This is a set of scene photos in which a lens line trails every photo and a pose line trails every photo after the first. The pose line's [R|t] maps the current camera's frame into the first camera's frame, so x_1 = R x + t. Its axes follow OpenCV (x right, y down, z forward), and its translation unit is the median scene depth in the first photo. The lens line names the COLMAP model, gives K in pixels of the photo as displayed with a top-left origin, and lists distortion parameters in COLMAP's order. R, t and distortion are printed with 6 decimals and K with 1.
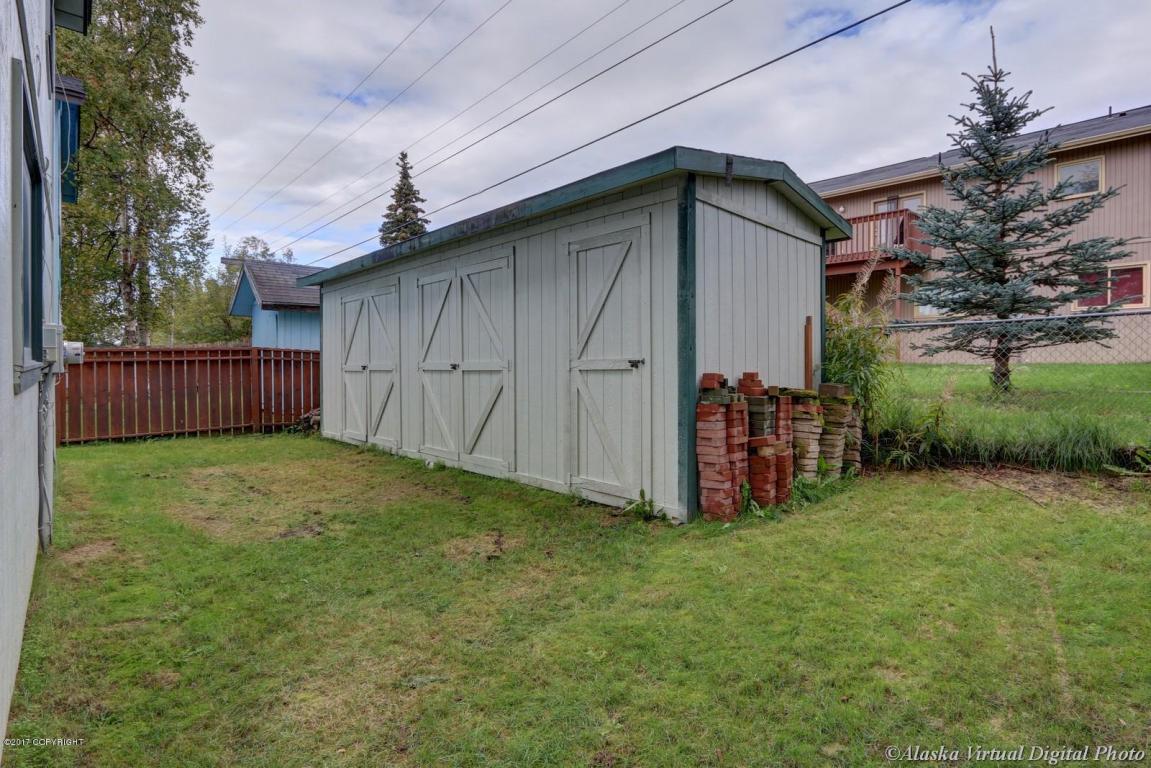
lens RADIAL K [[549.6, 0, 571.6], [0, 549.6, 386.9], [0, 0, 1]] dist [-0.003495, 0.000193]
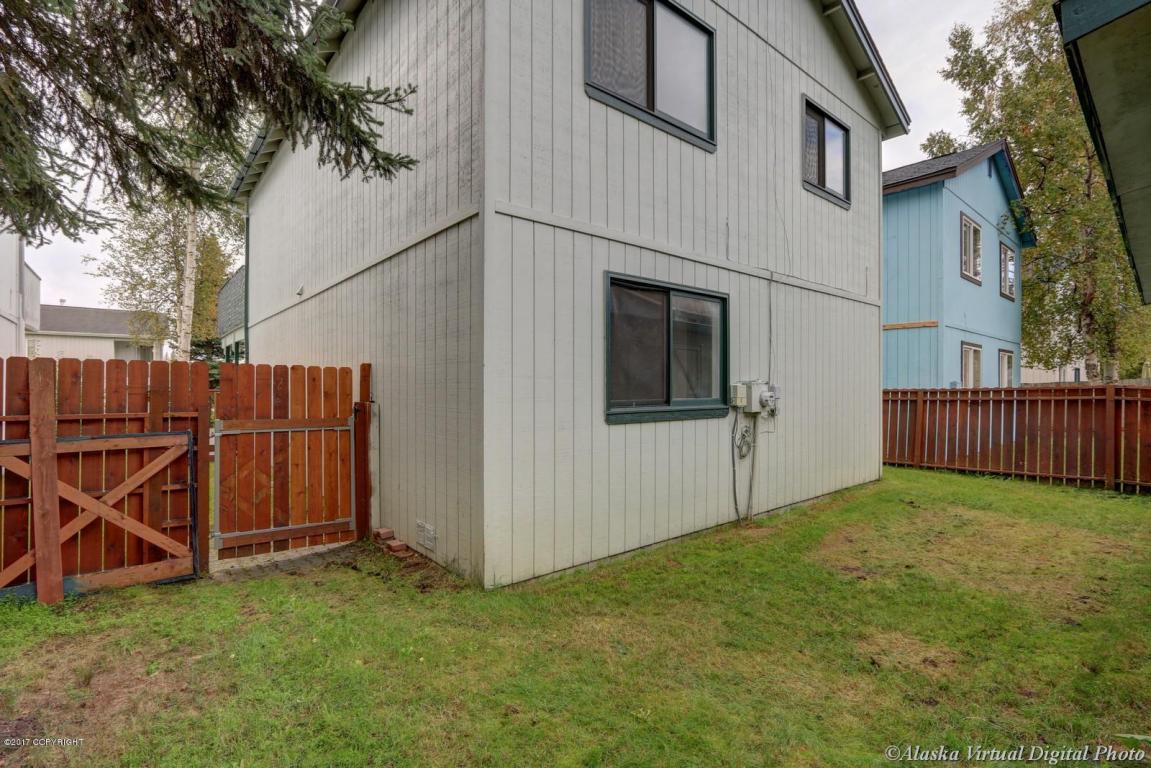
lens RADIAL K [[549.6, 0, 571.6], [0, 549.6, 386.9], [0, 0, 1]] dist [-0.003495, 0.000193]
pose [[-0.046604, -0.004968, -0.998901, 0.300892], [-0.049342, 0.998778, -0.002665, -0.030323], [0.997694, 0.049163, -0.046792, 0.250757]]
